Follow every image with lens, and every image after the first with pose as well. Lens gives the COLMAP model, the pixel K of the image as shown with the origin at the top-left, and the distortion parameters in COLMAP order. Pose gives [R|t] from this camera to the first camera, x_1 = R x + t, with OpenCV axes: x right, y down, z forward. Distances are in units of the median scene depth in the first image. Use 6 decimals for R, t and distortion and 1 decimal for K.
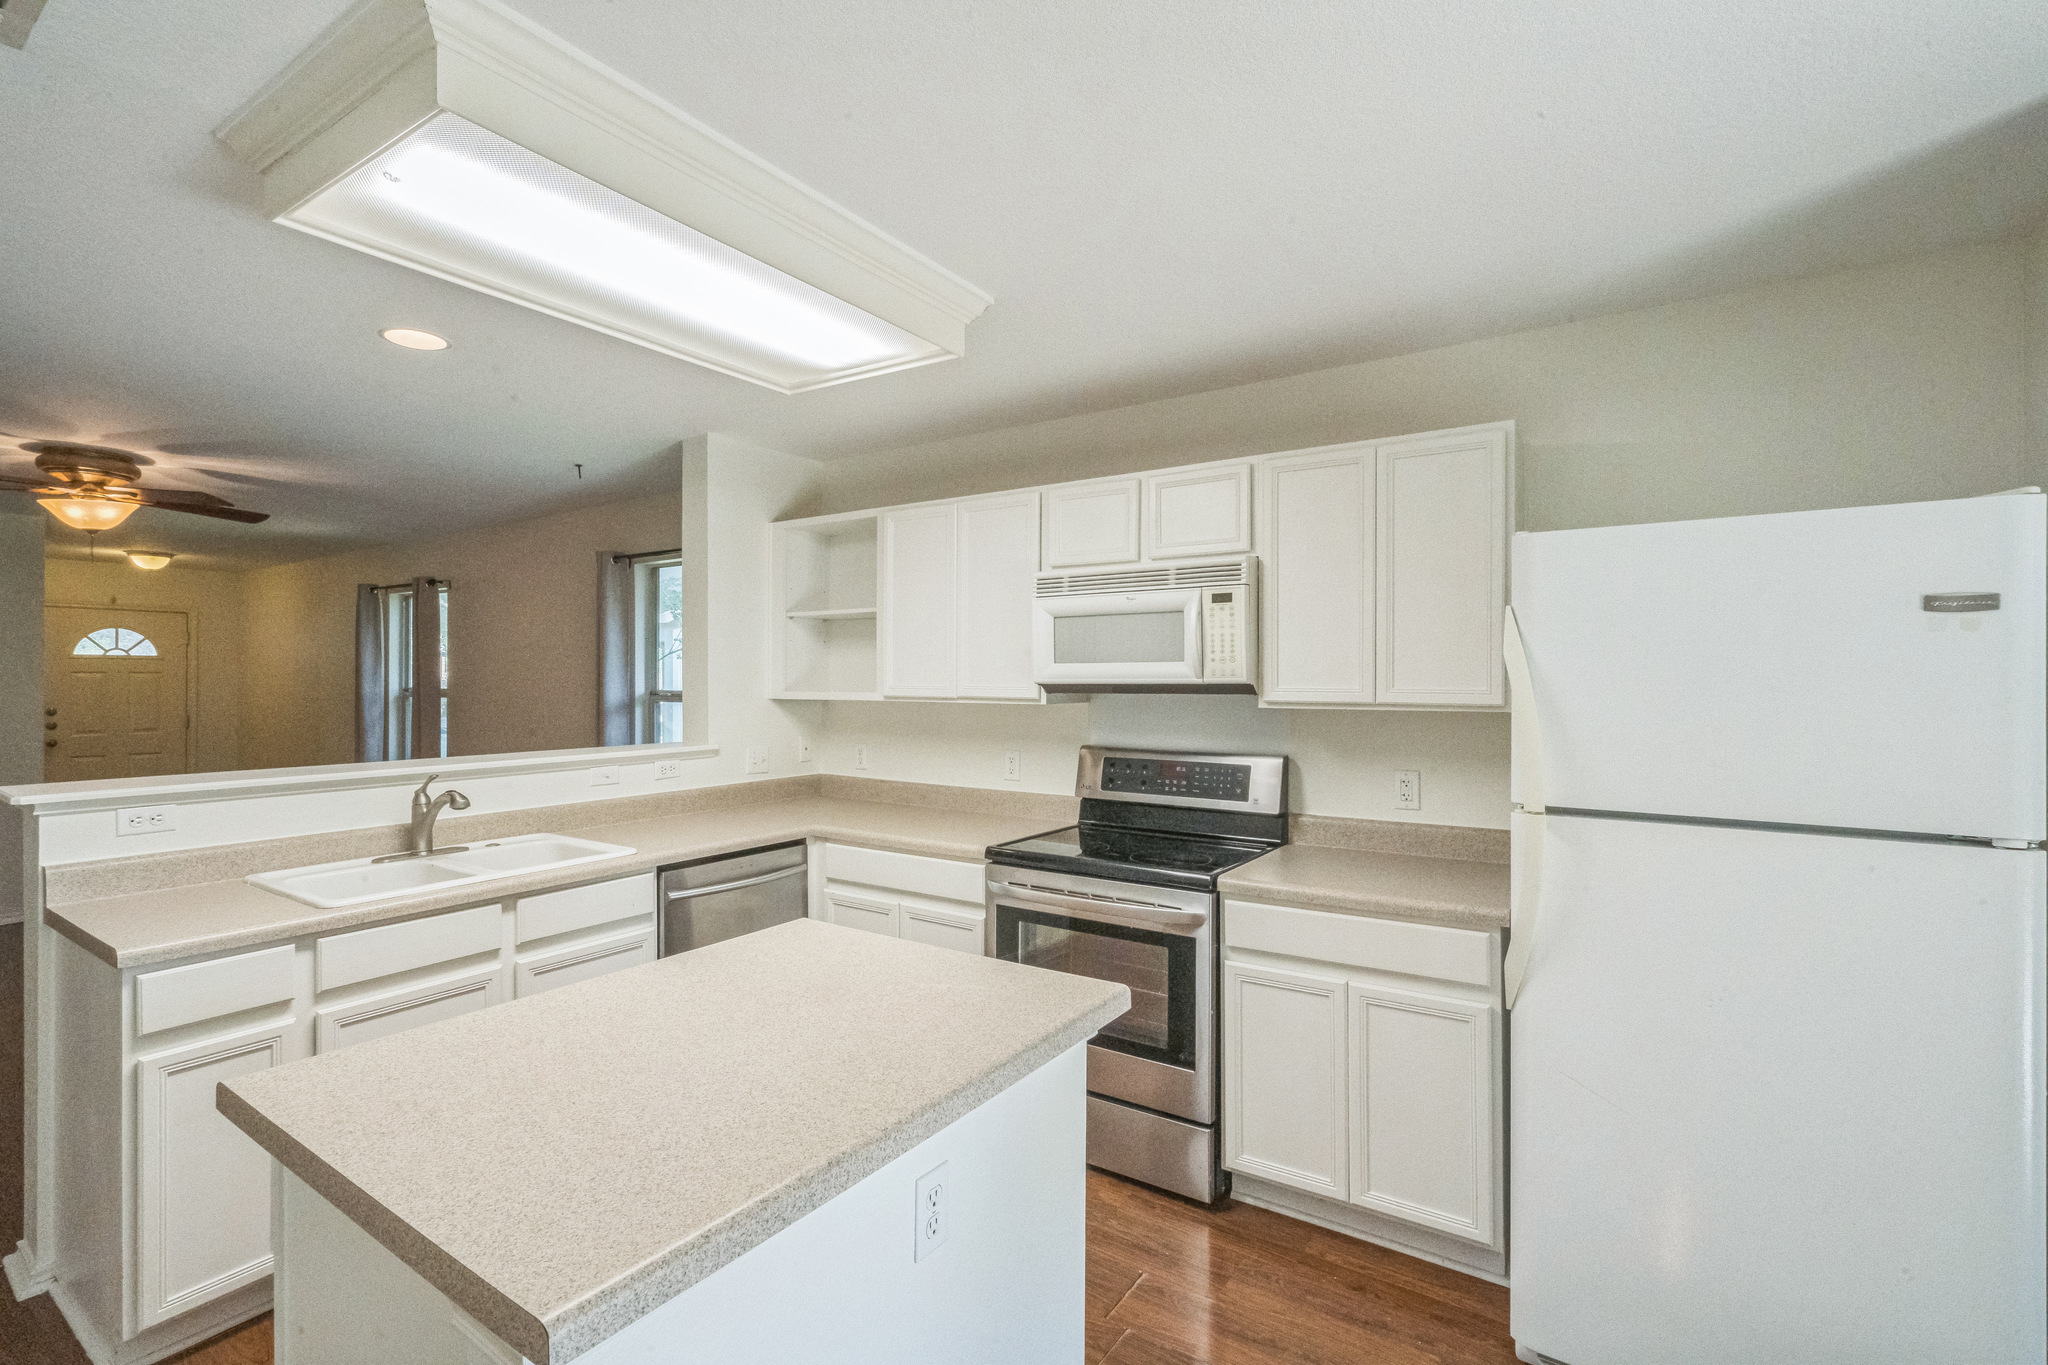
lens RADIAL K [[905.3, 0, 1022.0], [0, 905.3, 663.0], [0, 0, 1]] dist [-0.000489, 0.000316]
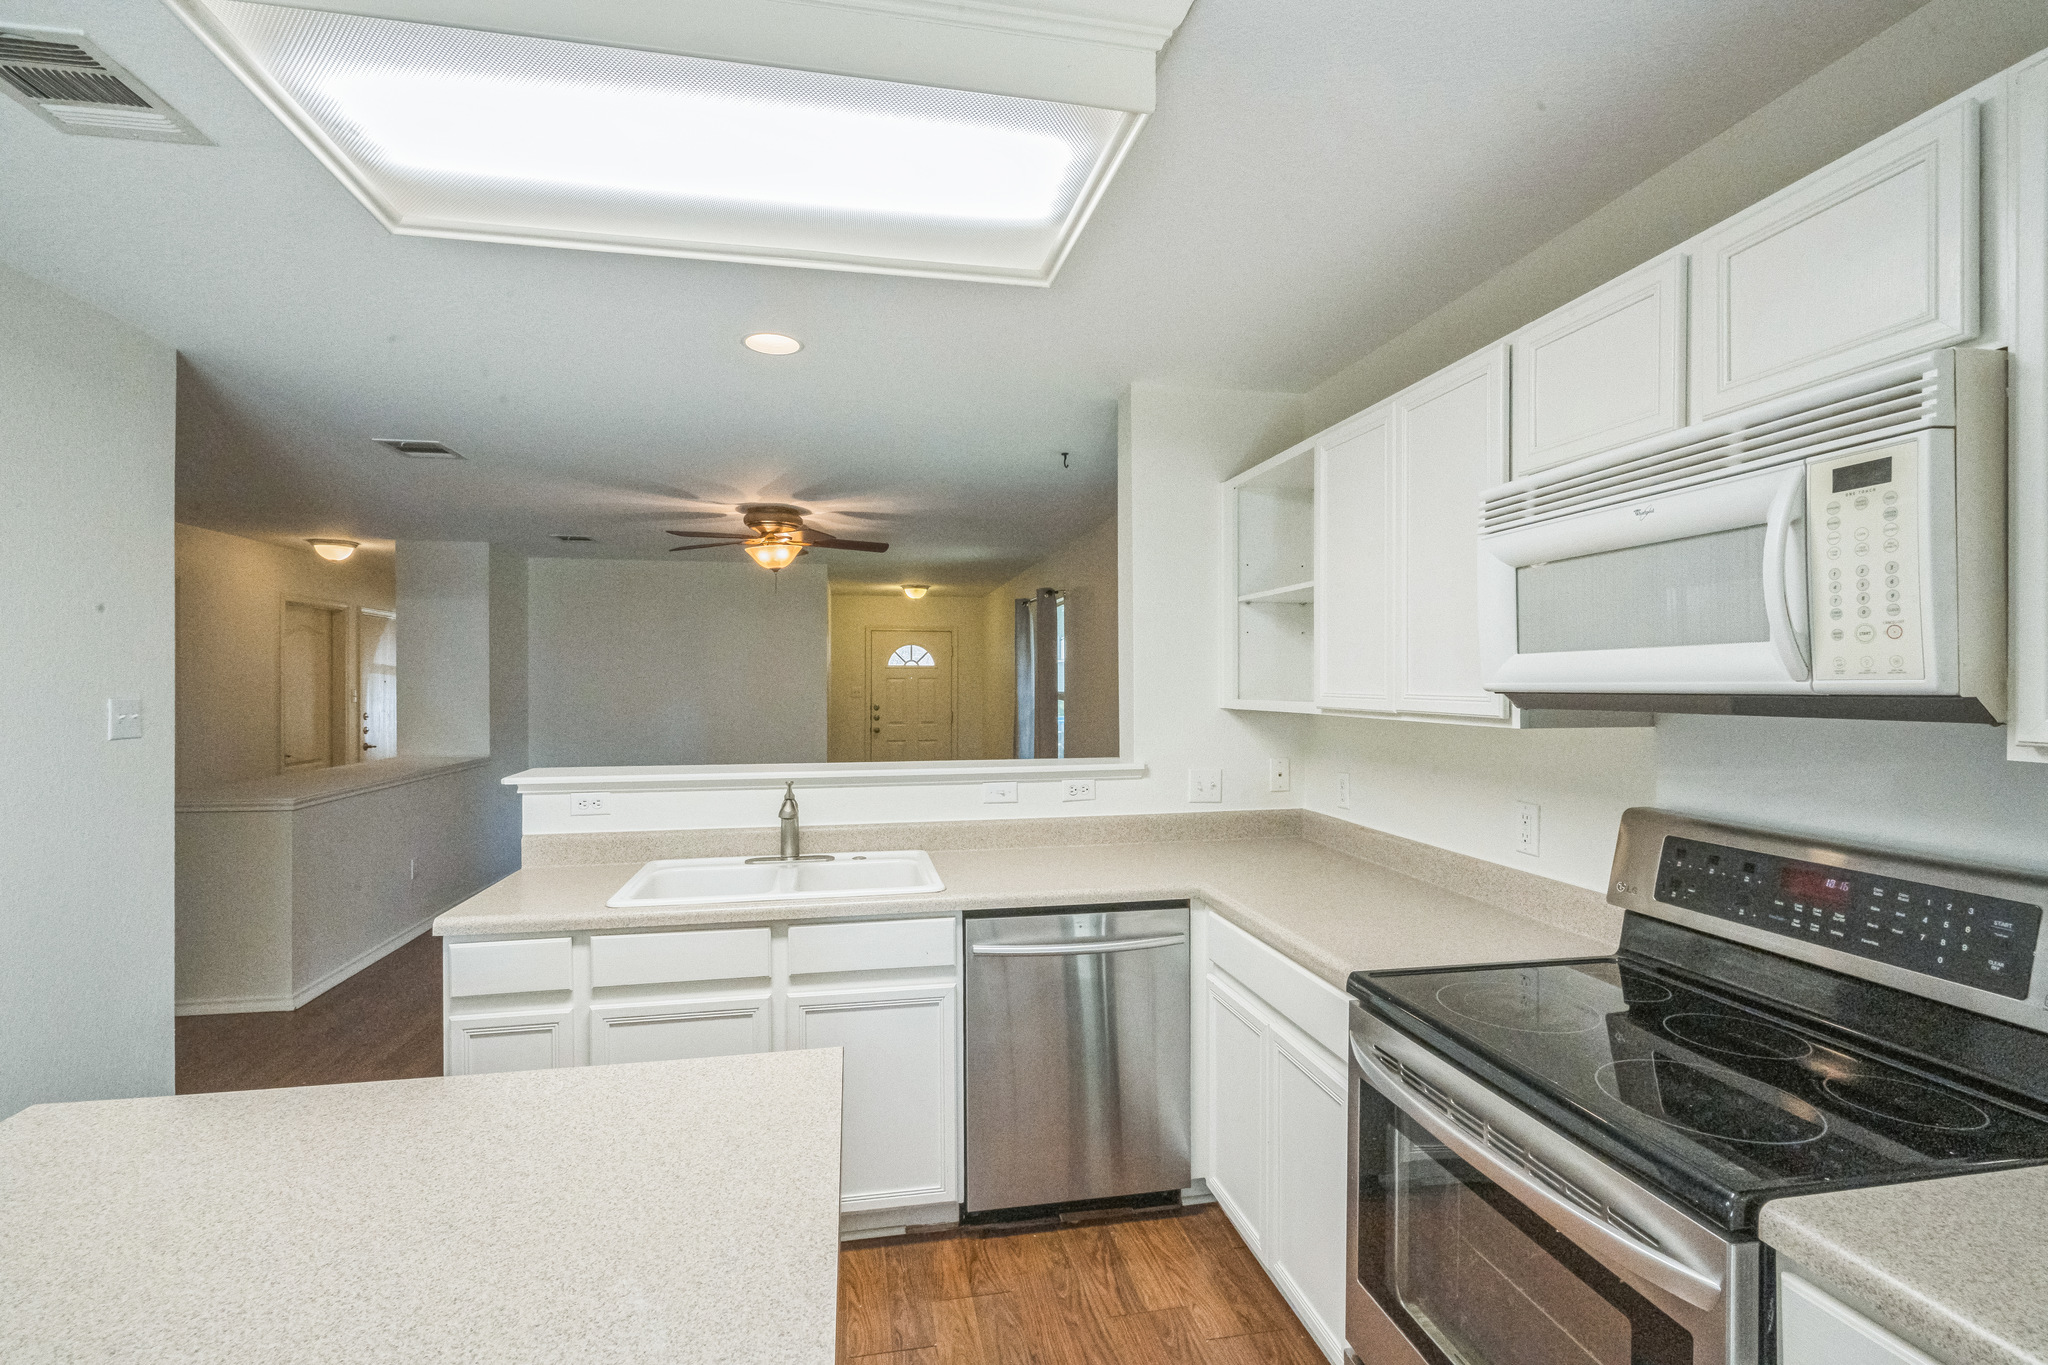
lens RADIAL K [[932.4, 0, 1021.8], [0, 932.4, 678.8], [0, 0, 1]] dist [-0.013561, 0.012061]
pose [[0.711618, -0.004870, -0.702549, 0.212743], [0.014673, 0.999861, 0.007931, 0.006730], [0.702413, -0.015952, 0.711591, 0.397948]]
